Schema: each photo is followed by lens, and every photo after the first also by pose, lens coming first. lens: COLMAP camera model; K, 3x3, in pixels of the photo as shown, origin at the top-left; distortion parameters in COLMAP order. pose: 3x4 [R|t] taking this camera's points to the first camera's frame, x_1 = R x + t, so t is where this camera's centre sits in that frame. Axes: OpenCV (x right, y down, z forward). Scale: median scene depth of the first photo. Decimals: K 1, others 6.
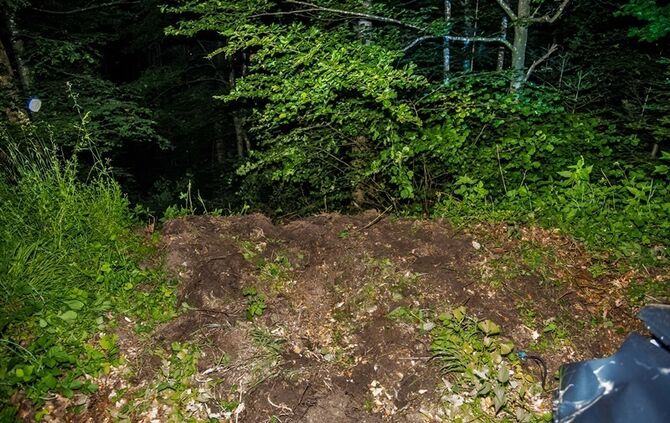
lens RADIAL K [[456.9, 0, 334.7], [0, 456.9, 223.2], [0, 0, 1]] dist [-0.121318, 0.070063]
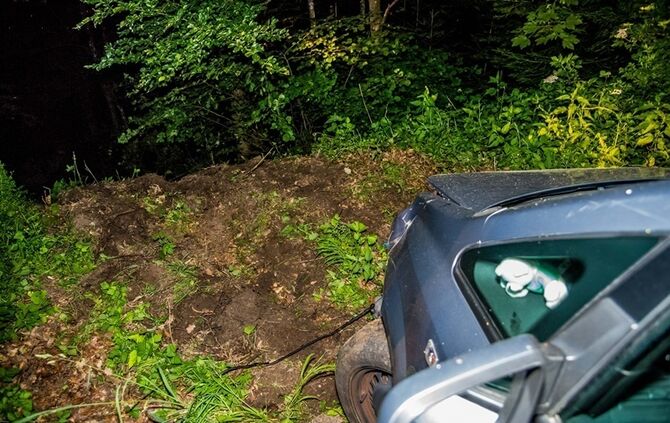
lens RADIAL K [[448.8, 0, 335.0], [0, 448.8, 211.5], [0, 0, 1]] dist [-0.121007, 0.064585]
pose [[0.961737, -0.155388, 0.225648, -0.001178], [0.135769, 0.985670, 0.100103, 0.025816], [-0.237970, -0.065637, 0.969052, -0.115264]]
